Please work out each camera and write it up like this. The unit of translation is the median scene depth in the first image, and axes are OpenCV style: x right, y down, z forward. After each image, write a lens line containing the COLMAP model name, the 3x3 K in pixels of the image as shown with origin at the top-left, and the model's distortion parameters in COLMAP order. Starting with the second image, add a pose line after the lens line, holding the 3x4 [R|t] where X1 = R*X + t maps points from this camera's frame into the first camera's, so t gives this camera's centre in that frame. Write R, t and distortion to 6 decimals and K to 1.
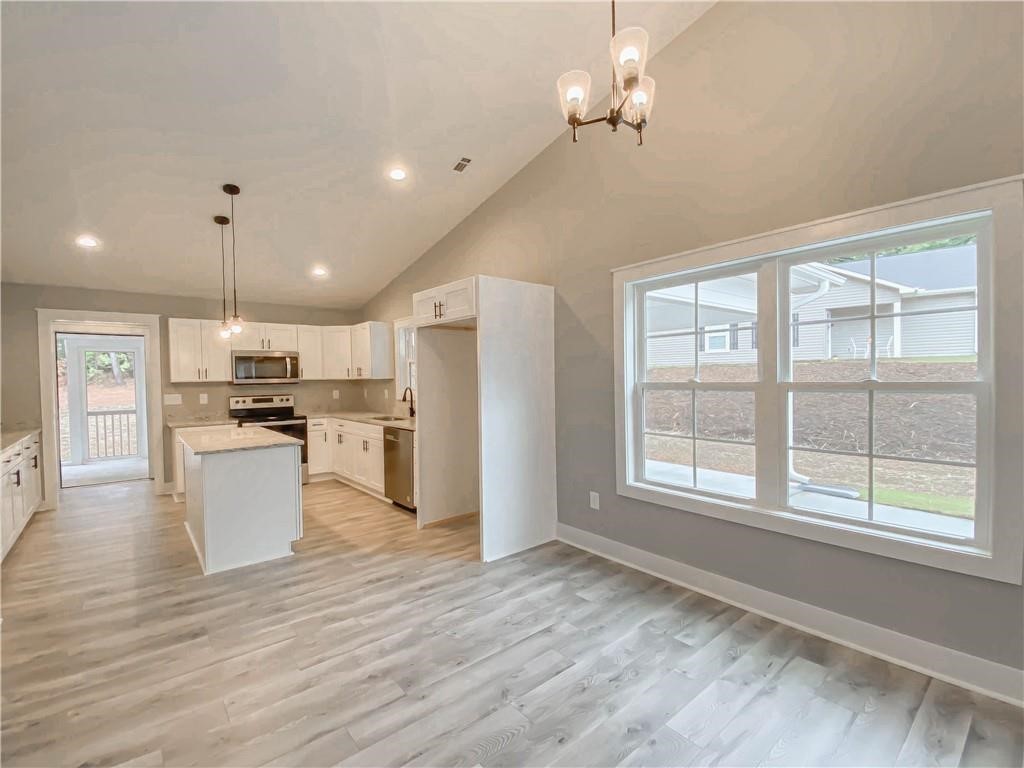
lens RADIAL K [[465.7, 0, 507.0], [0, 465.7, 376.7], [0, 0, 1]] dist [0.009332, -0.011077]
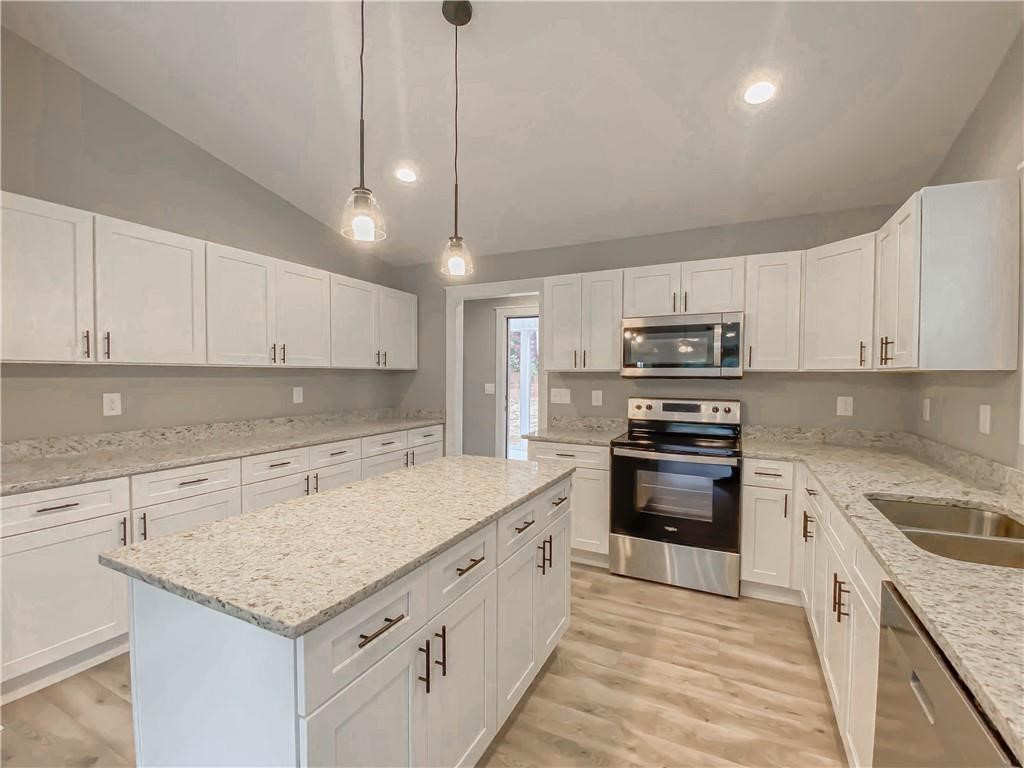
lens RADIAL K [[465.7, 0, 504.6], [0, 465.7, 376.4], [0, 0, 1]] dist [0.009332, -0.011077]
pose [[0.409780, 0.020531, -0.911953, -0.109014], [-0.018167, 0.999732, 0.014345, 0.009959], [0.912003, 0.010689, 0.410043, 0.587540]]
